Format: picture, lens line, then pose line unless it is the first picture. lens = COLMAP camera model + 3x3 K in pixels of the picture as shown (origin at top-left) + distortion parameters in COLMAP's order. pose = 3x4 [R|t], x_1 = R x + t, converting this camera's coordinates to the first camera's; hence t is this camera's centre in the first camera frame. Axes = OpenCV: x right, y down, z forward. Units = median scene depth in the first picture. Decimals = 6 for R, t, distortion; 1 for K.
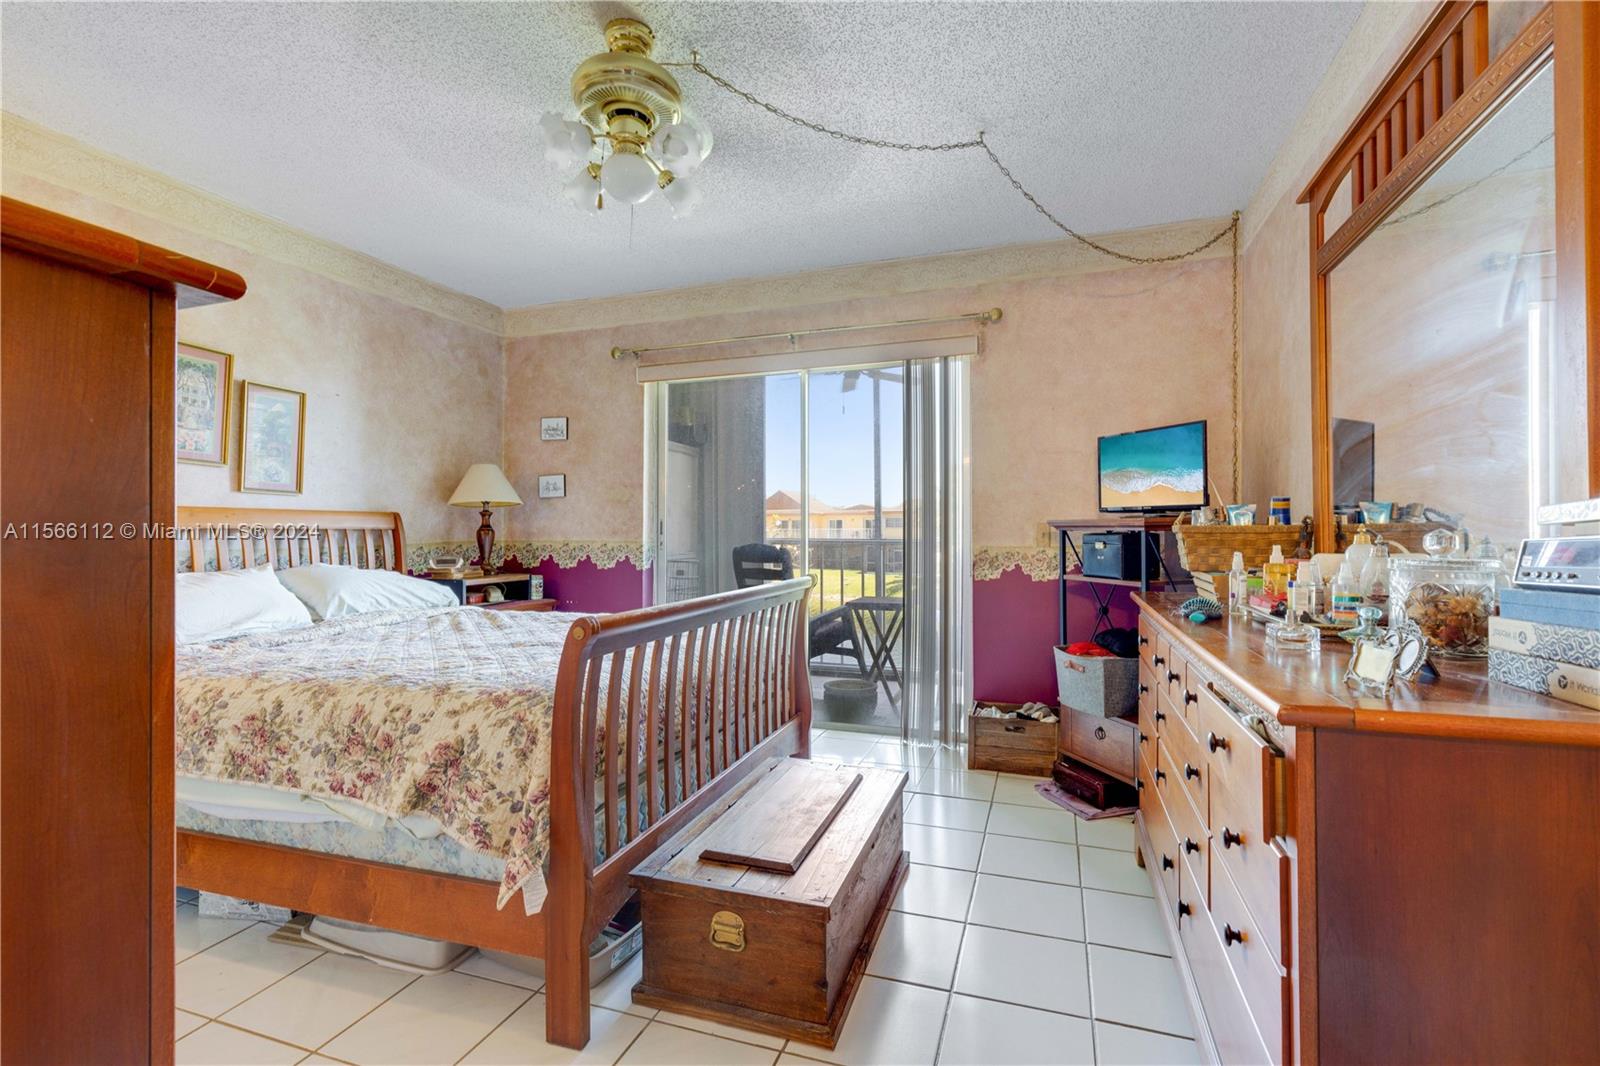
lens RADIAL K [[721.1, 0, 798.6], [0, 721.1, 535.1], [0, 0, 1]] dist [0.009368, -0.002117]
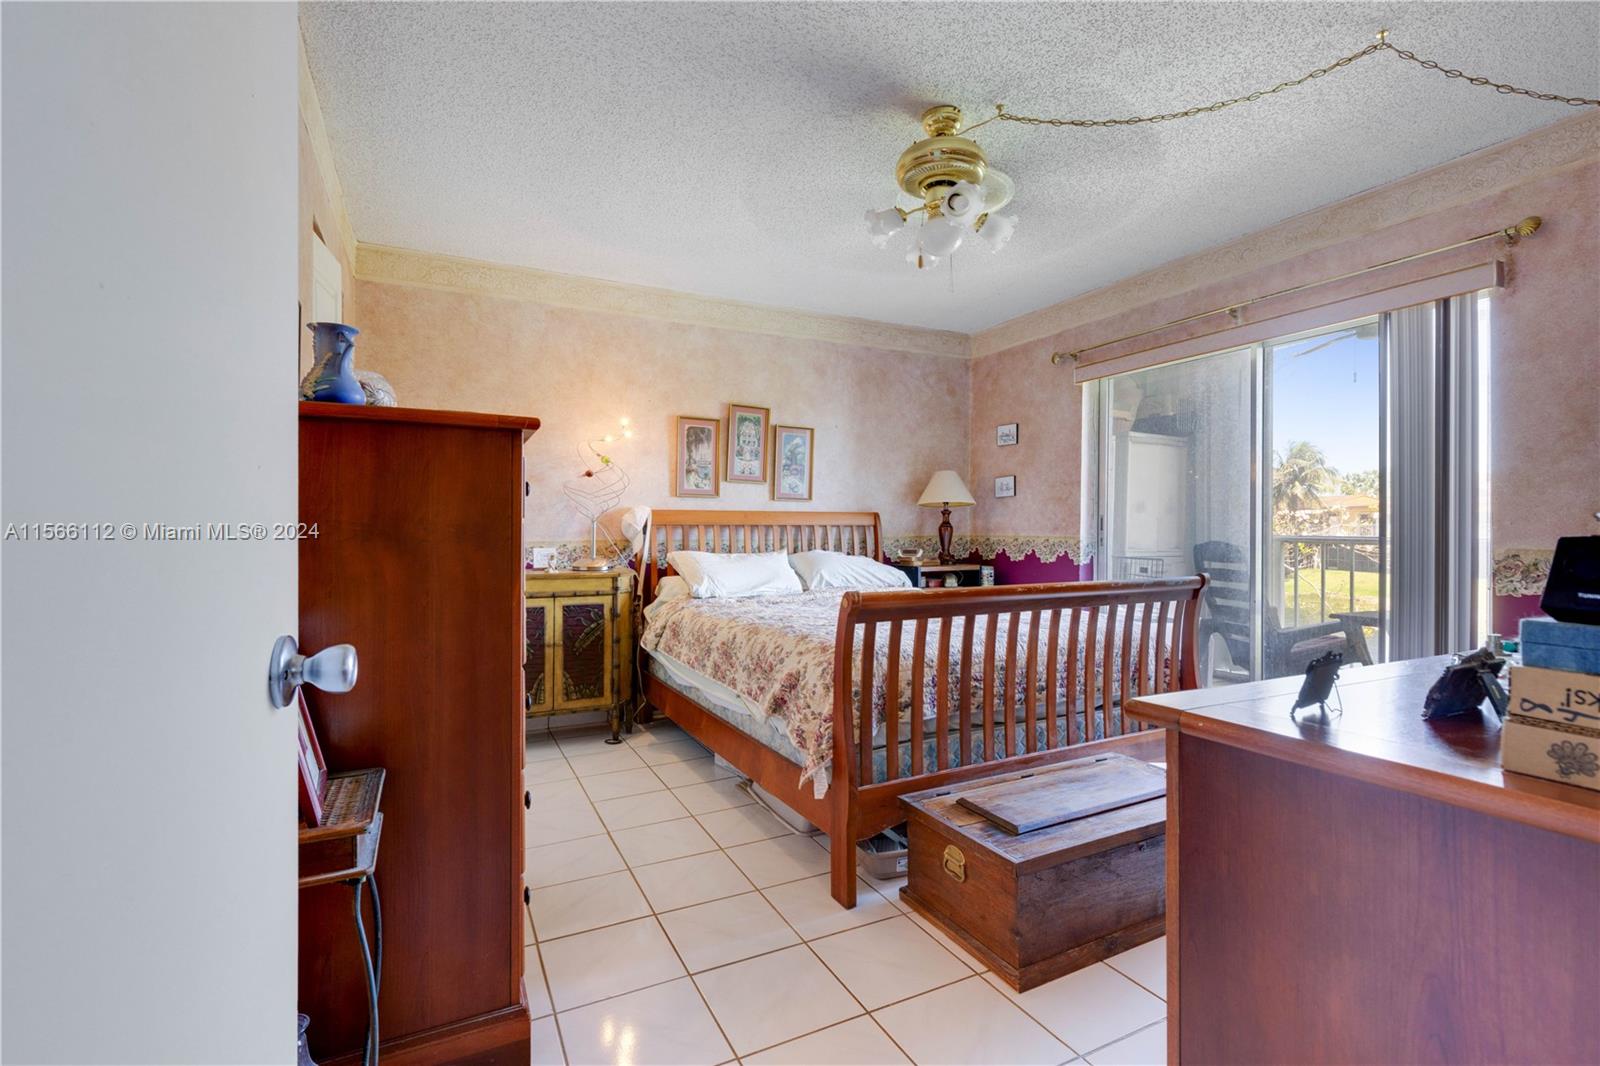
lens RADIAL K [[721.1, 0, 808.2], [0, 721.1, 529.9], [0, 0, 1]] dist [0.009368, -0.002117]
pose [[0.723516, 0.004601, -0.690292, 0.249569], [-0.005042, 0.999986, 0.001380, -0.001270], [0.690289, 0.002482, 0.723529, -0.014860]]
